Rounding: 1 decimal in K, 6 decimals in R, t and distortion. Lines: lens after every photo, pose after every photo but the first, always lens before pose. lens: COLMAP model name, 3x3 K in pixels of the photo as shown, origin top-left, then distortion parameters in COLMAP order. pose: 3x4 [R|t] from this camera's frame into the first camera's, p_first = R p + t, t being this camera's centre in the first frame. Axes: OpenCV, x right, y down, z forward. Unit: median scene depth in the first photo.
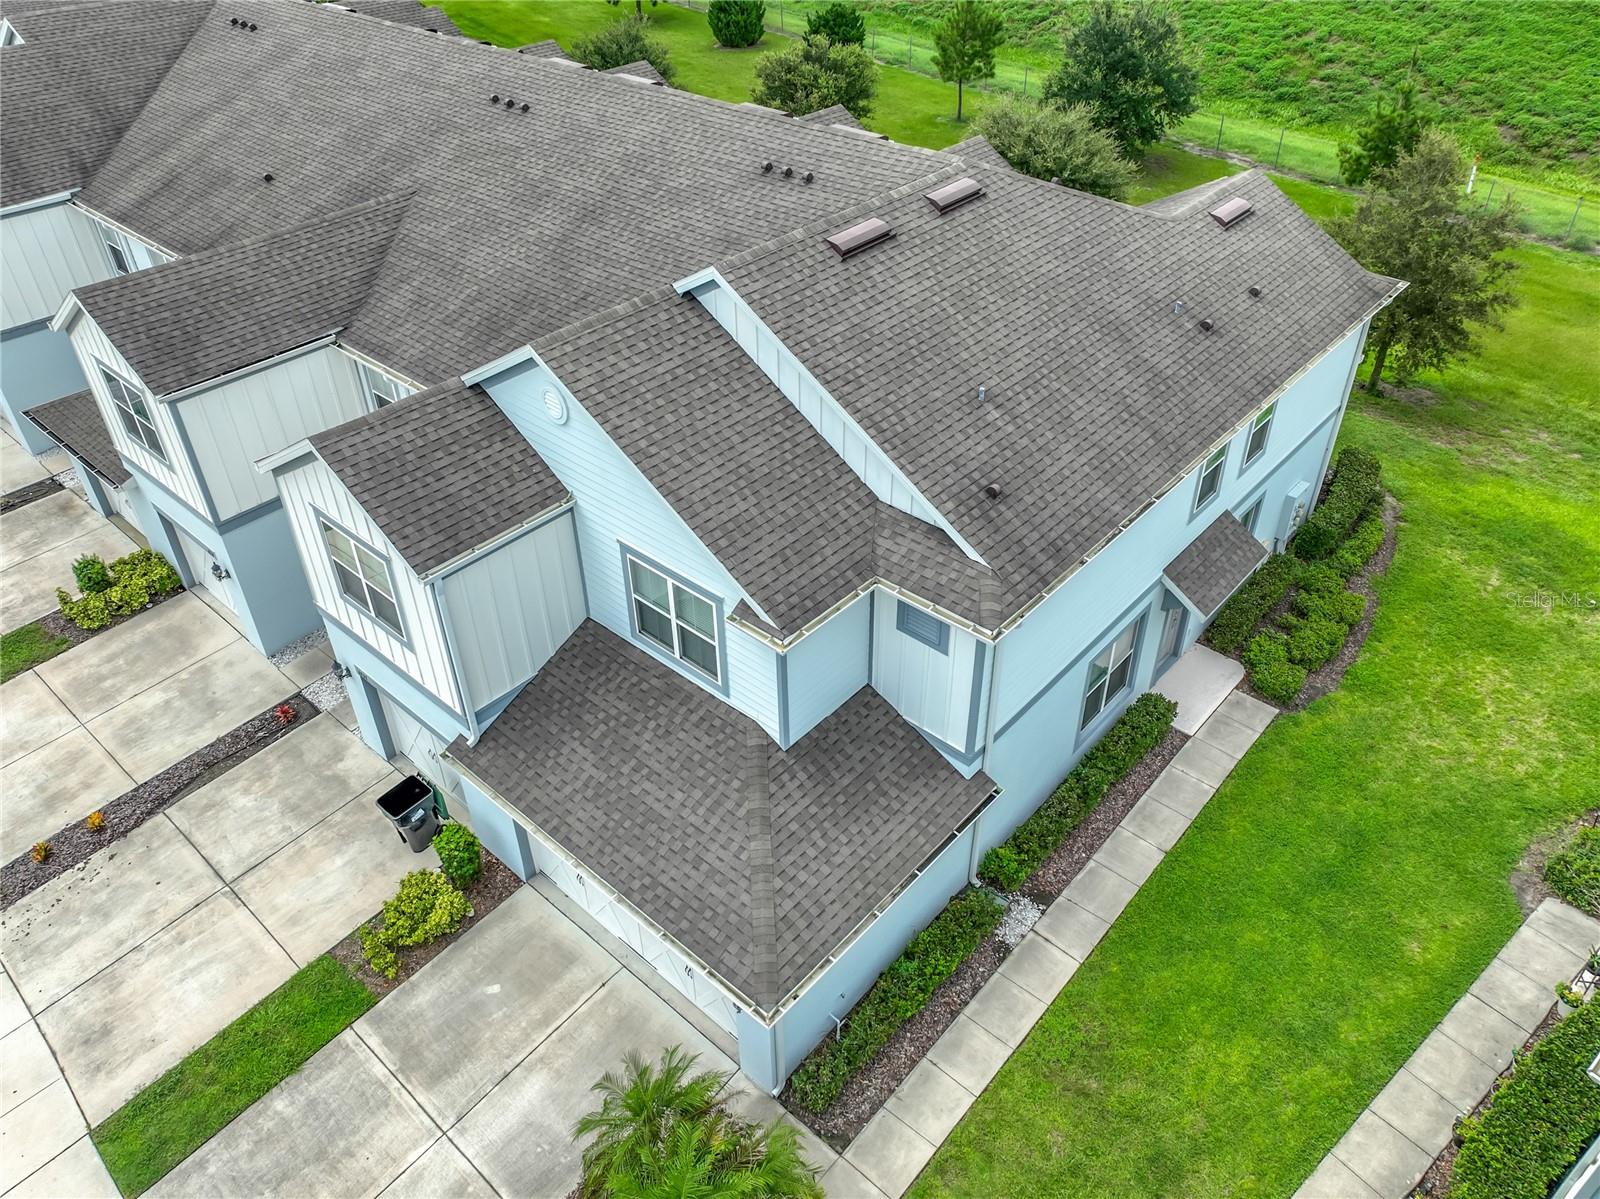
lens RADIAL K [[1130.5, 0, 800.0], [0, 1130.5, 599.5], [0, 0, 1]] dist [-0.001734, 0.019060]
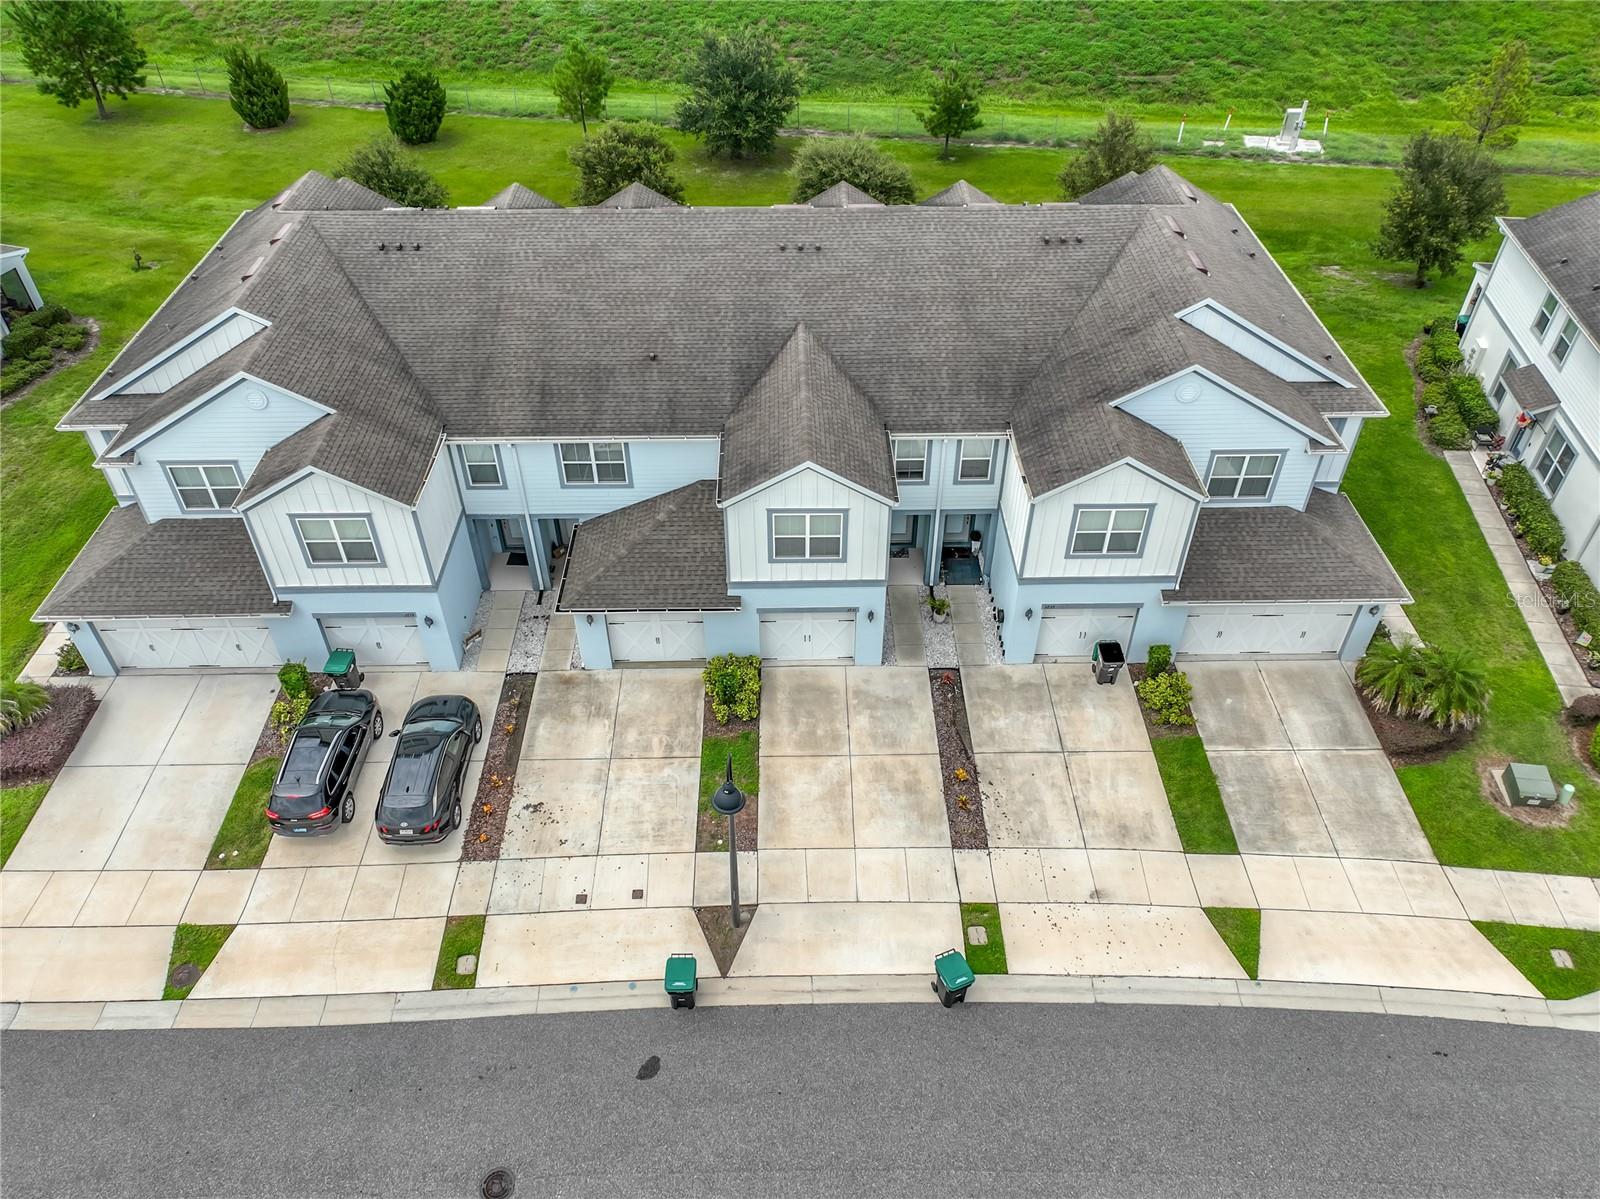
lens RADIAL K [[1136.7, 0, 803.5], [0, 1136.7, 595.8], [0, 0, 1]] dist [0.005078, 0.005066]
pose [[0.732097, -0.439922, 0.520098, -1.632312], [0.410602, 0.894196, 0.178382, -0.421809], [-0.543543, 0.082960, 0.835271, -0.199021]]
